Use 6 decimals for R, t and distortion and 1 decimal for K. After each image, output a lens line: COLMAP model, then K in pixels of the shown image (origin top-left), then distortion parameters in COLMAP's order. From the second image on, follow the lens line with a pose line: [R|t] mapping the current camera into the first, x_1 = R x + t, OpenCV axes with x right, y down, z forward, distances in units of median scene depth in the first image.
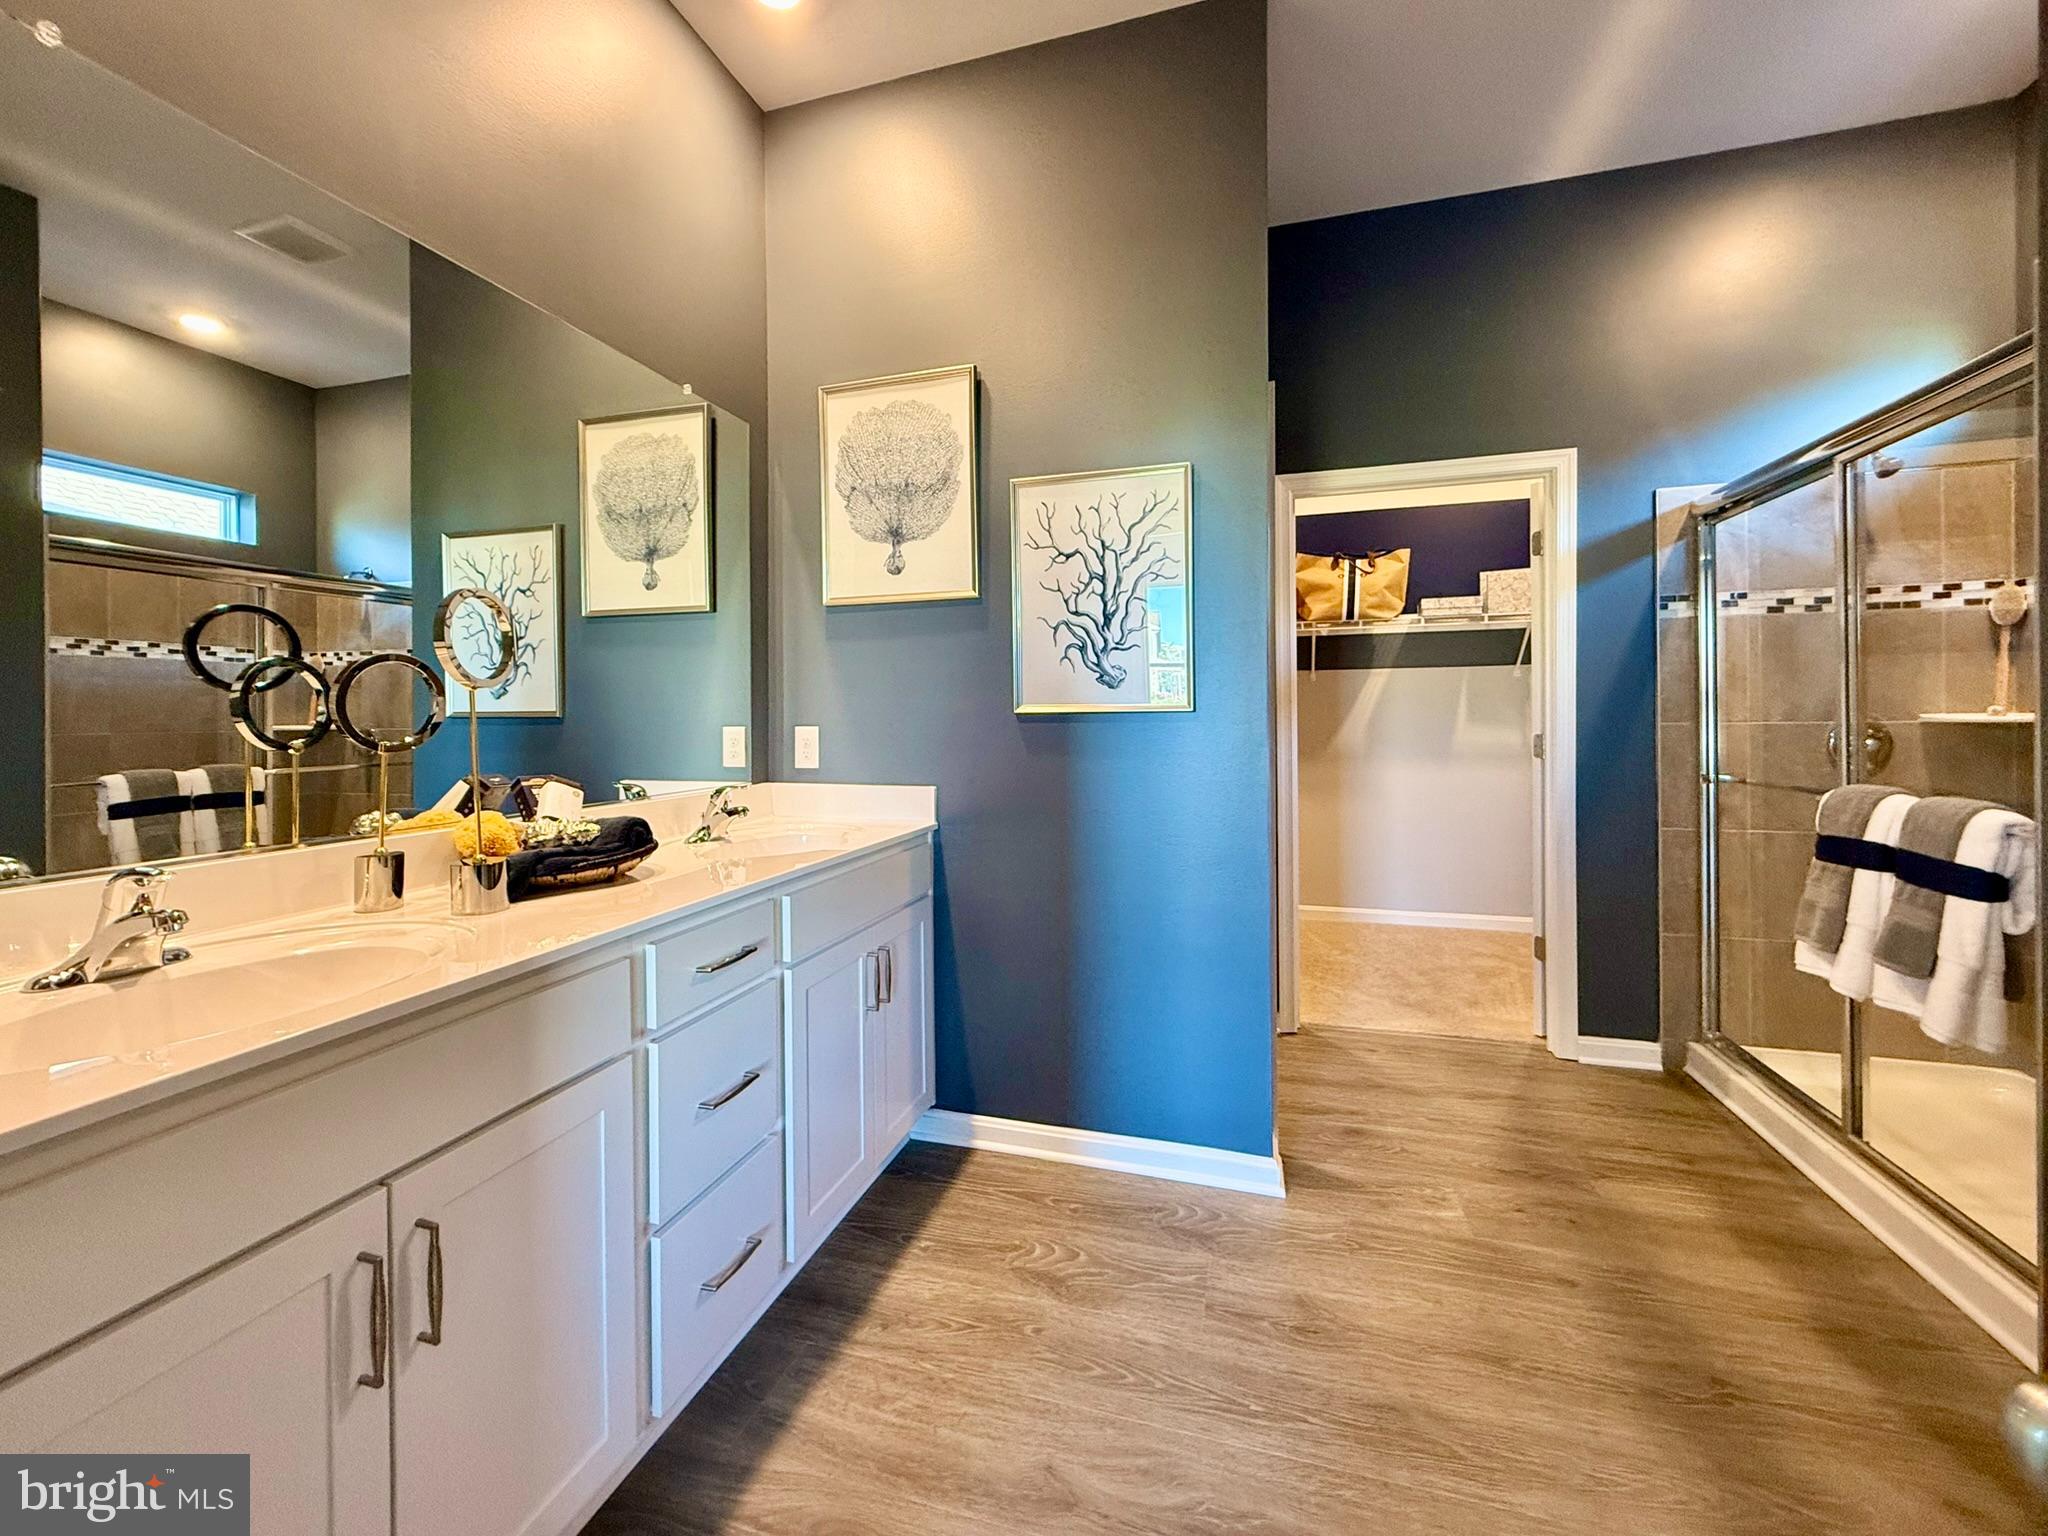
lens RADIAL K [[843.0, 0, 1007.5], [0, 843.0, 714.0], [0, 0, 1]] dist [-0.001663, -0.000855]
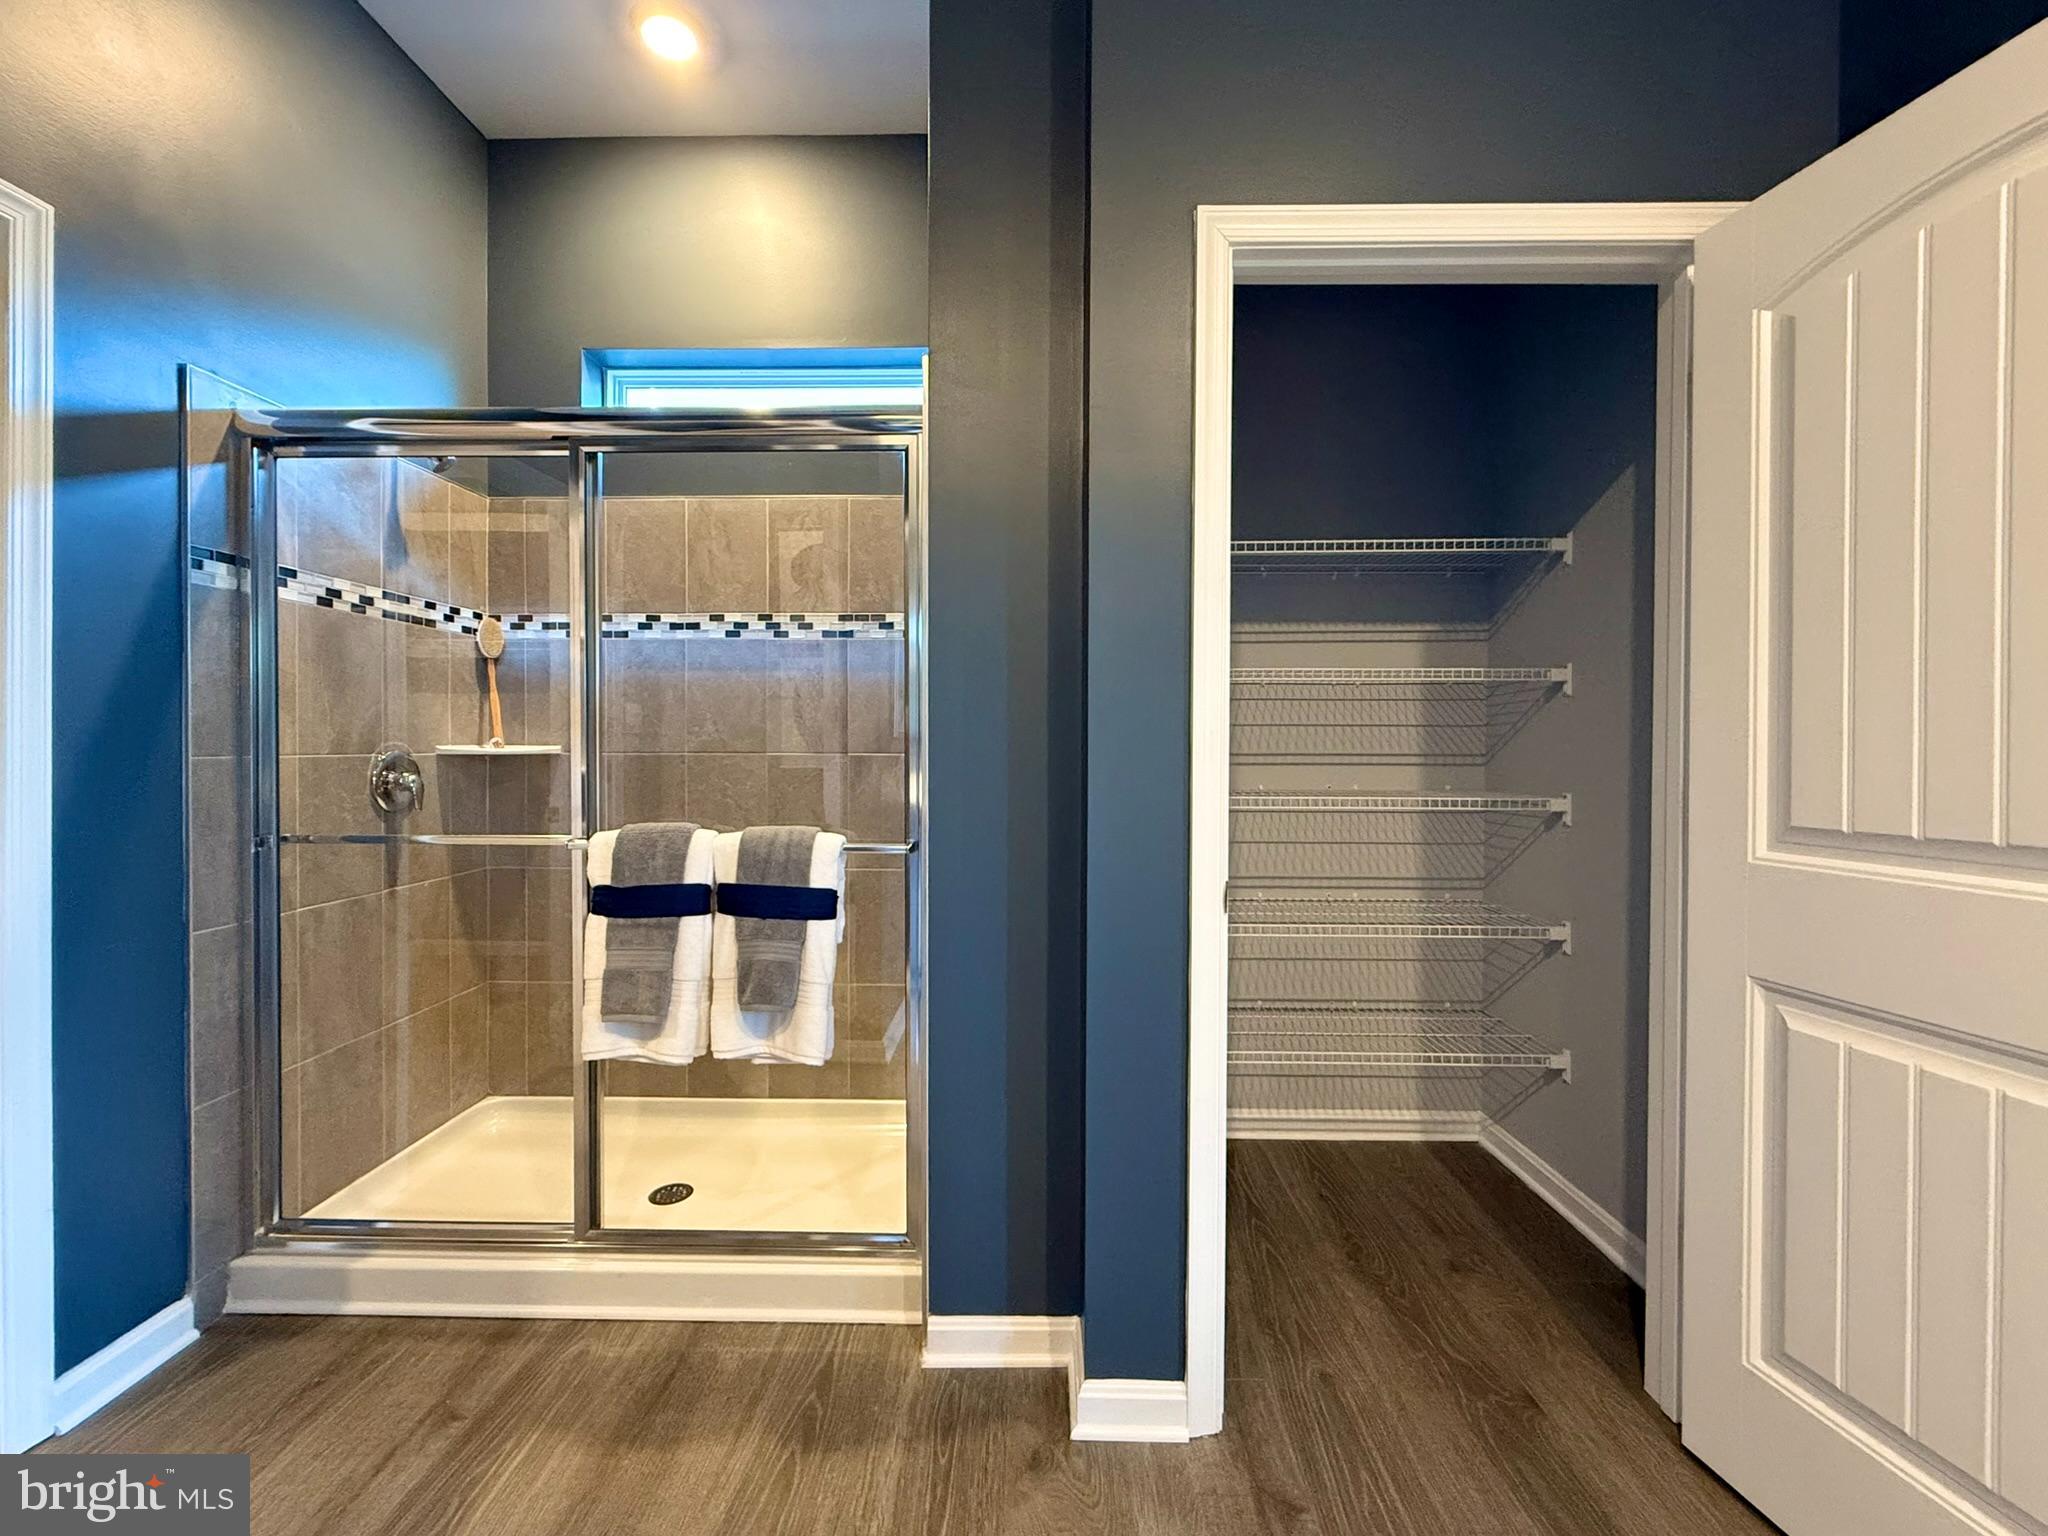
lens RADIAL K [[843.0, 0, 1028.4], [0, 843.0, 749.8], [0, 0, 1]] dist [-0.001663, -0.000855]
pose [[-0.288389, 0.003884, 0.957505, 0.033333], [-0.002367, 0.999986, -0.004769, 0.006790], [-0.957510, -0.003642, -0.288376, 0.610649]]
